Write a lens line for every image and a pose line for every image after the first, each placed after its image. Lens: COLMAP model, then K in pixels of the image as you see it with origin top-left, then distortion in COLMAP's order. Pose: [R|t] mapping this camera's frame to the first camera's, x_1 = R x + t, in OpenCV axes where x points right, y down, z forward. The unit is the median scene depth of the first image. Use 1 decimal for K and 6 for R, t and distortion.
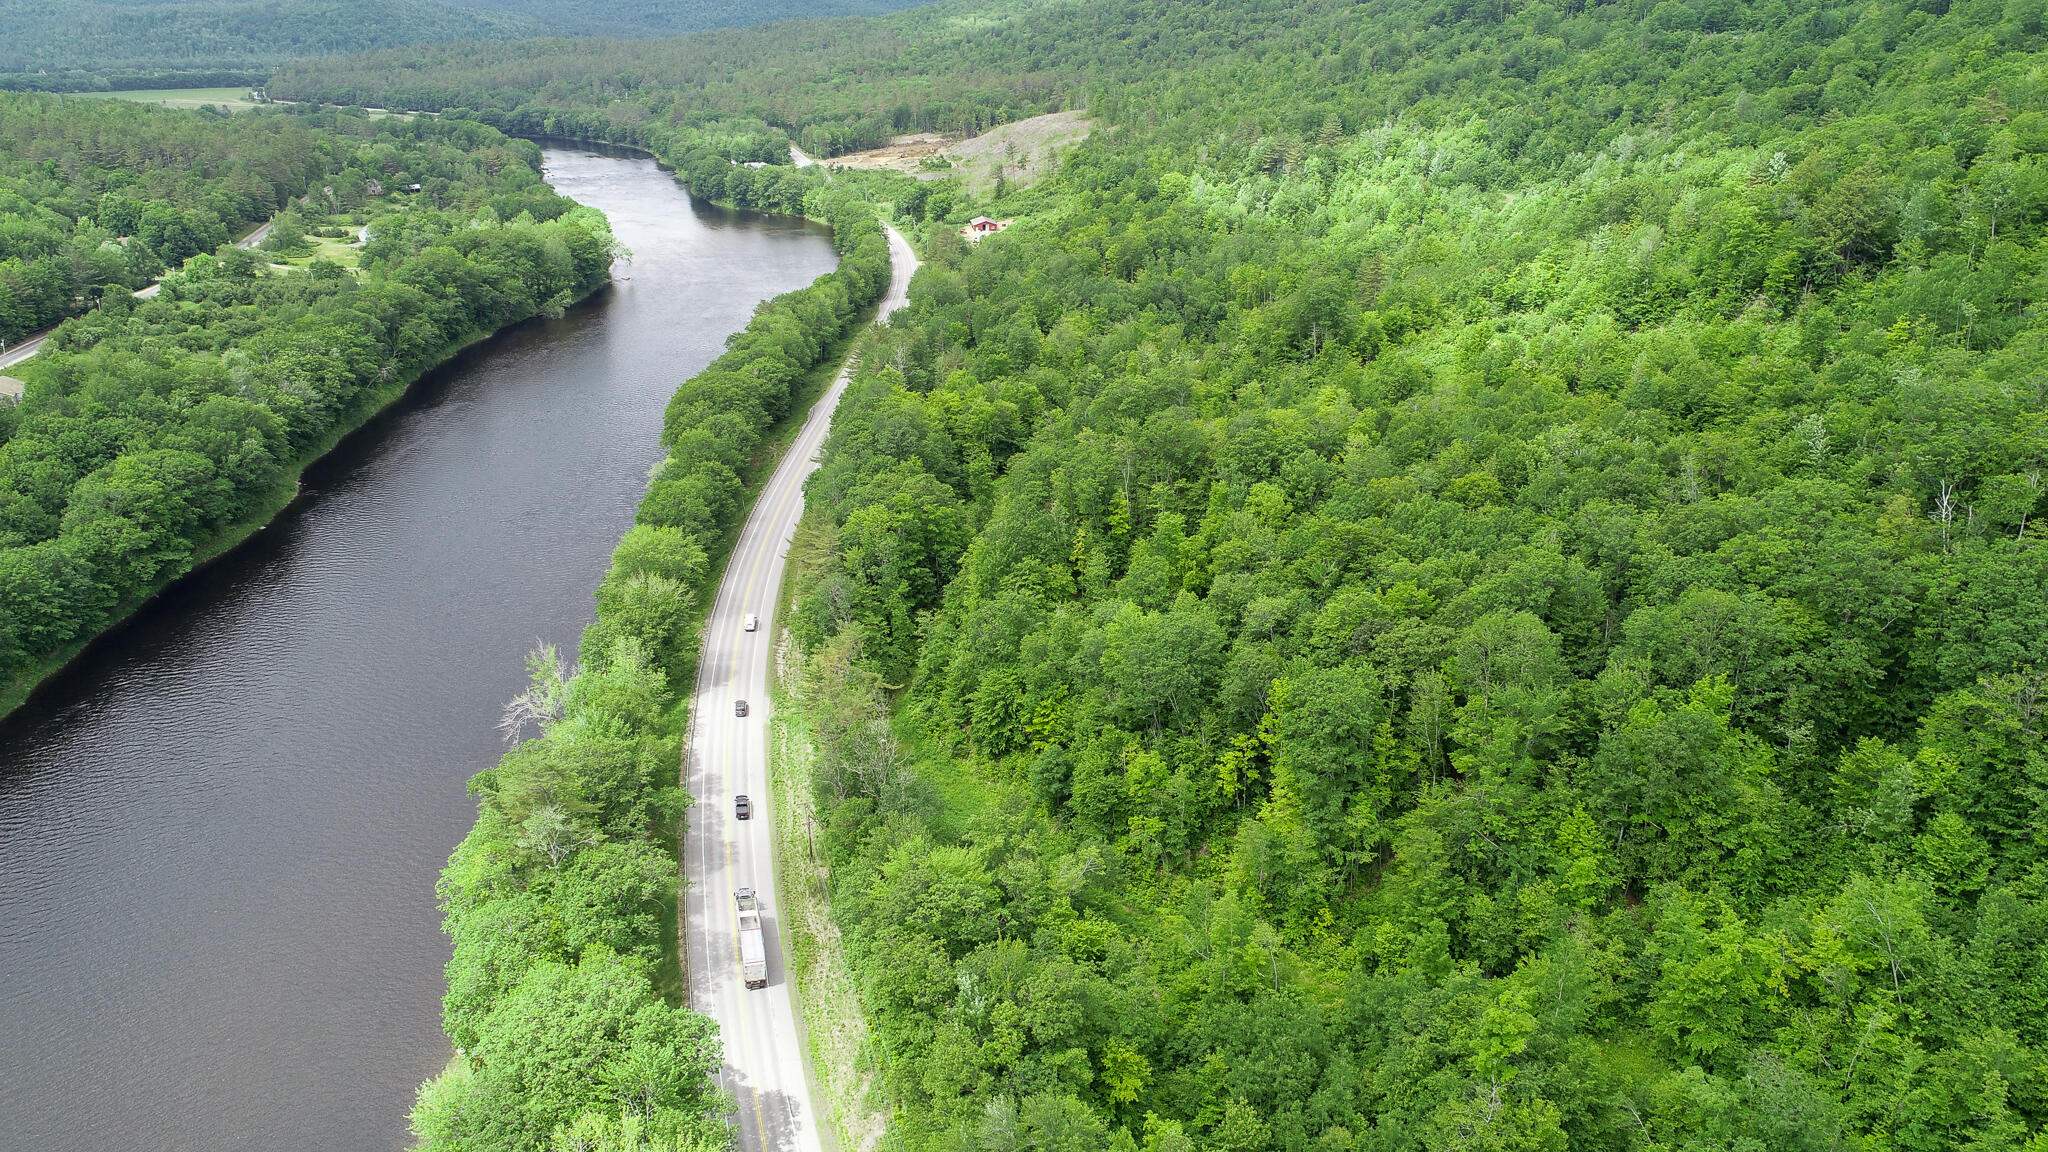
lens RADIAL K [[1368.8, 0, 1006.8], [0, 1368.8, 573.5], [0, 0, 1]] dist [0.003772, -0.004349]
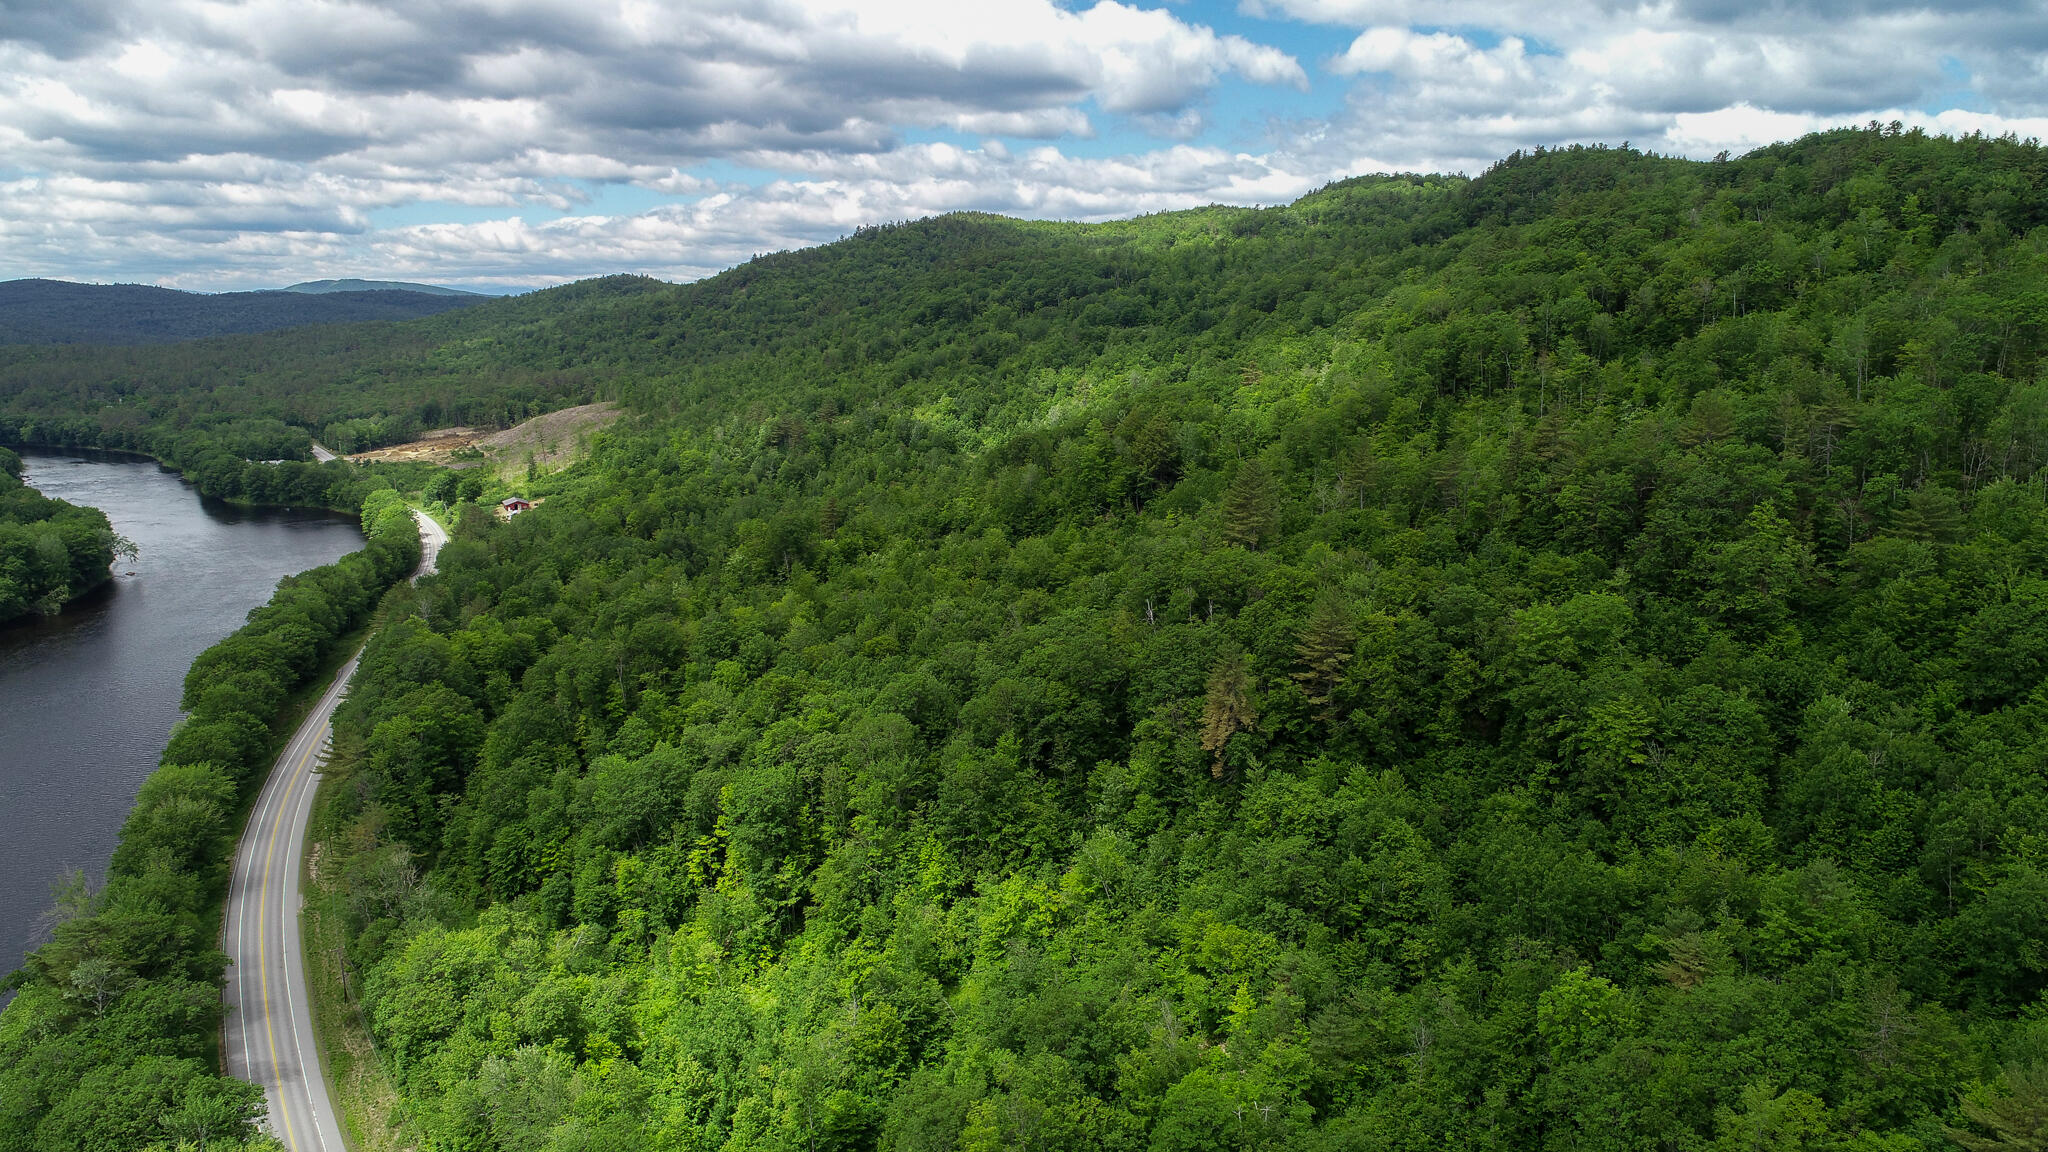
lens RADIAL K [[1368.8, 0, 1006.8], [0, 1368.8, 573.5], [0, 0, 1]] dist [0.003772, -0.004349]
pose [[0.949533, -0.065279, 0.306801, 0.035358], [0.125480, 0.975482, -0.180800, 0.083613], [-0.287476, 0.210173, 0.934443, -0.201792]]
